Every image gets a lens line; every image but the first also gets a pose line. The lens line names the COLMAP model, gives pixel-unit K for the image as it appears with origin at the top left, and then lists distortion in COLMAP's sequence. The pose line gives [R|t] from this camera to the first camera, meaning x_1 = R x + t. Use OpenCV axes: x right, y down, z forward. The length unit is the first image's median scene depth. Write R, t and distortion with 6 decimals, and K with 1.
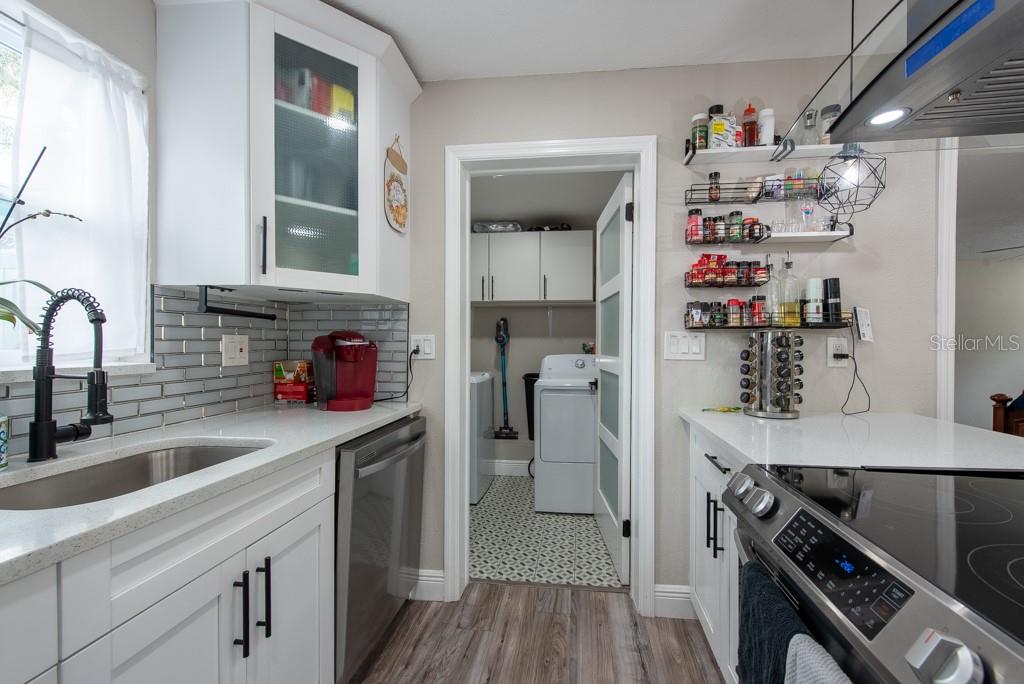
lens RADIAL K [[412.7, 0, 535.5], [0, 412.7, 347.6], [0, 0, 1]] dist [0.007912, -0.000227]
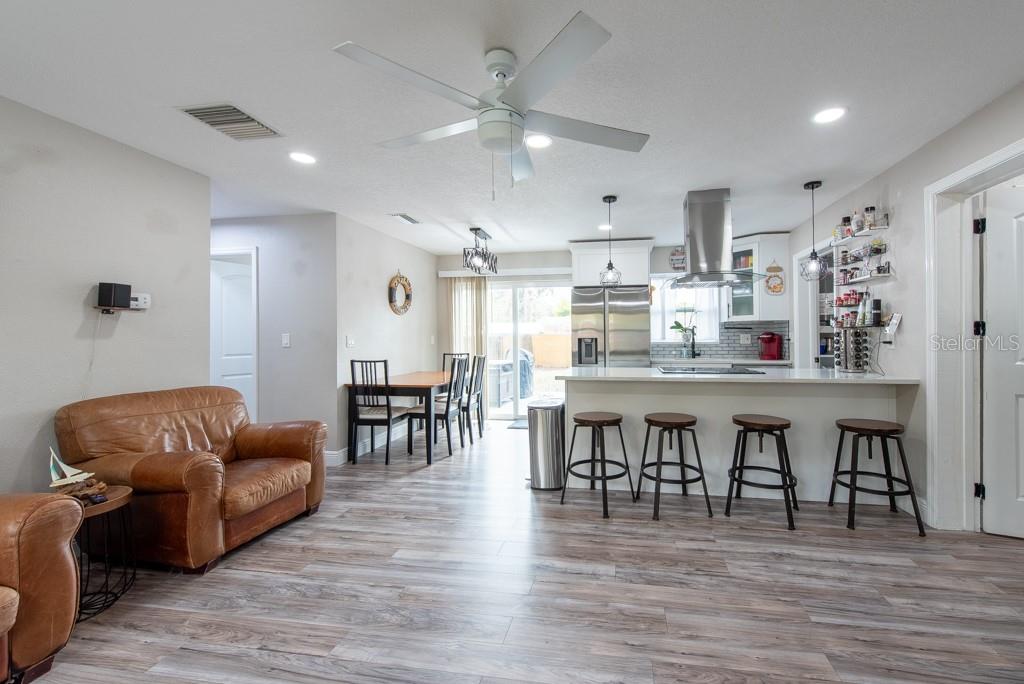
lens RADIAL K [[417.6, 0, 561.2], [0, 417.6, 333.6], [0, 0, 1]] dist [0.006468, -0.000889]
pose [[-0.039671, -0.011655, -0.999145, 2.566704], [-0.005154, 0.999921, -0.011460, 0.009055], [0.999199, 0.004695, -0.039728, -0.299655]]
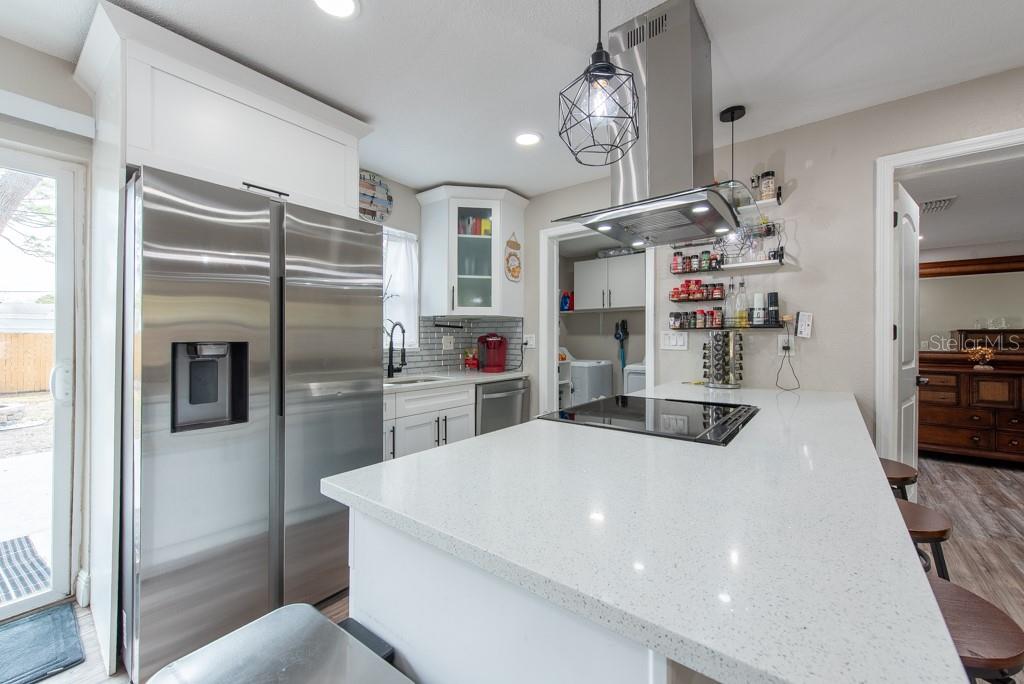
lens RADIAL K [[404.1, 0, 509.4], [0, 404.1, 341.2], [0, 0, 1]] dist [0.008111, -0.000520]
pose [[0.846545, 0.000336, -0.532316, 0.683059], [-0.003327, 0.999984, -0.004660, 0.007061], [0.532306, 0.005716, 0.846533, -0.631776]]
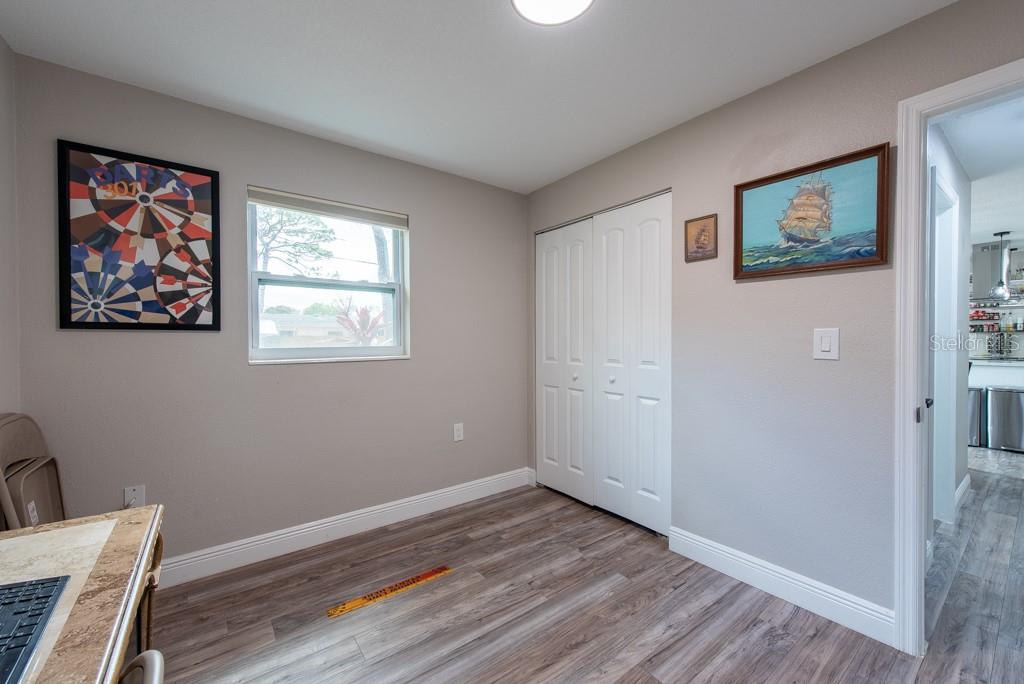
lens RADIAL K [[402.9, 0, 512.0], [0, 402.9, 342.0], [0, 0, 1]] dist [0.002187, -0.000195]
pose [[0.680197, 0.003100, -0.733022, 0.255661], [-0.002325, 0.999995, 0.002072, 0.042001], [0.733025, 0.000295, 0.680201, -4.397332]]
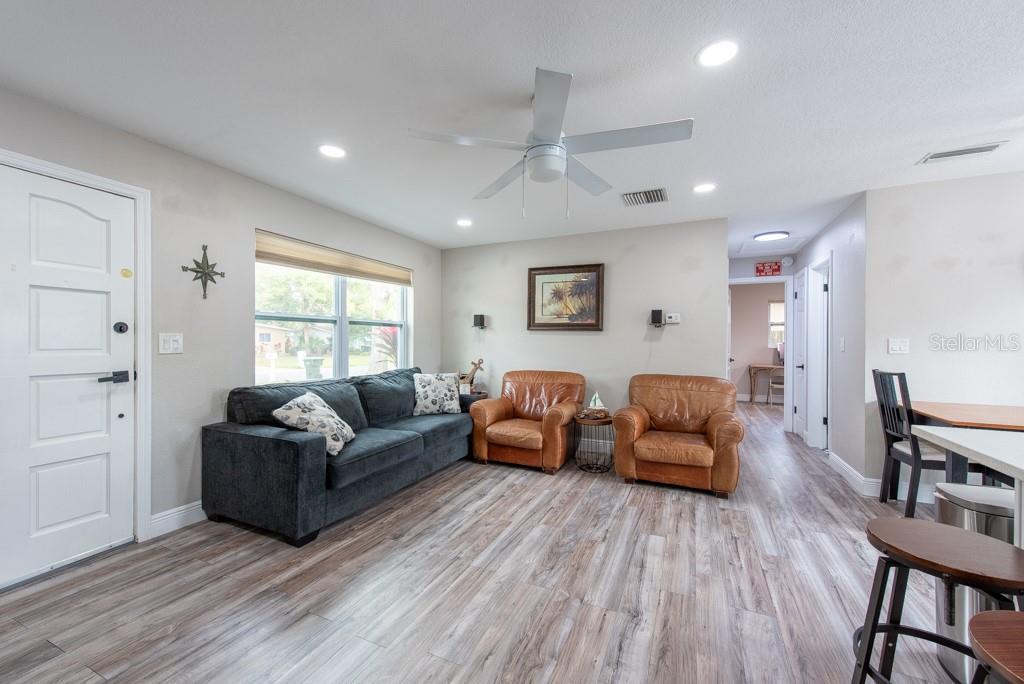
lens RADIAL K [[404.1, 0, 509.4], [0, 404.1, 341.2], [0, 0, 1]] dist [0.008111, -0.000520]
pose [[-0.947928, -0.004737, 0.318451, 1.281413], [-0.001315, 0.999939, 0.010962, -0.009045], [-0.318483, 0.009972, -0.947876, 0.650227]]
